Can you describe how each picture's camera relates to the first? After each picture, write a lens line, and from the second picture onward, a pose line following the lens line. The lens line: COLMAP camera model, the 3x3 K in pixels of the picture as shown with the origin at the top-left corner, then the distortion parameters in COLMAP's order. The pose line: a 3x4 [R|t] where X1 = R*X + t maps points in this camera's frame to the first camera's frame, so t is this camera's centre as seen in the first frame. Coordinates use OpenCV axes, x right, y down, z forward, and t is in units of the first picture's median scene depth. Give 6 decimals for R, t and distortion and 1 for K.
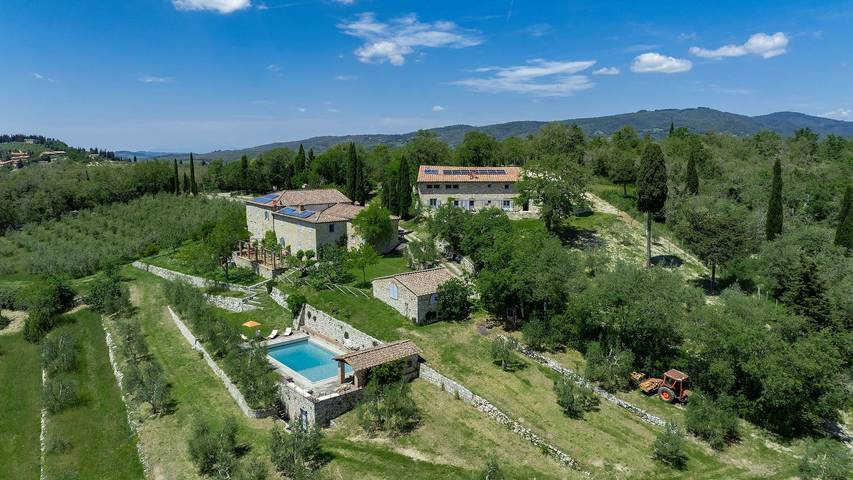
lens RADIAL K [[605.8, 0, 426.5], [0, 605.8, 240.0], [0, 0, 1]] dist [-0.090722, -0.000169]
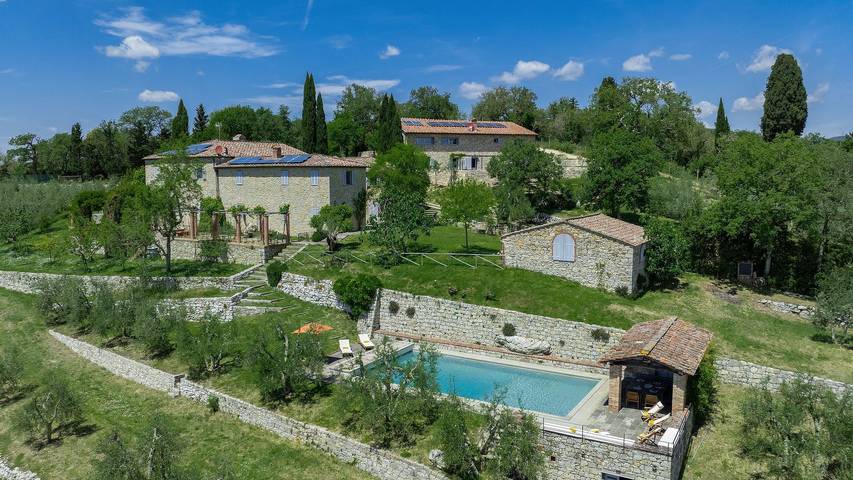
lens RADIAL K [[671.4, 0, 426.5], [0, 671.4, 240.0], [0, 0, 1]] dist [0.043204, 0.001564]
pose [[0.953790, -0.045967, 0.296938, -0.257030], [0.061791, 0.997114, -0.044119, 0.069017], [-0.294053, 0.060429, 0.953877, 0.309456]]
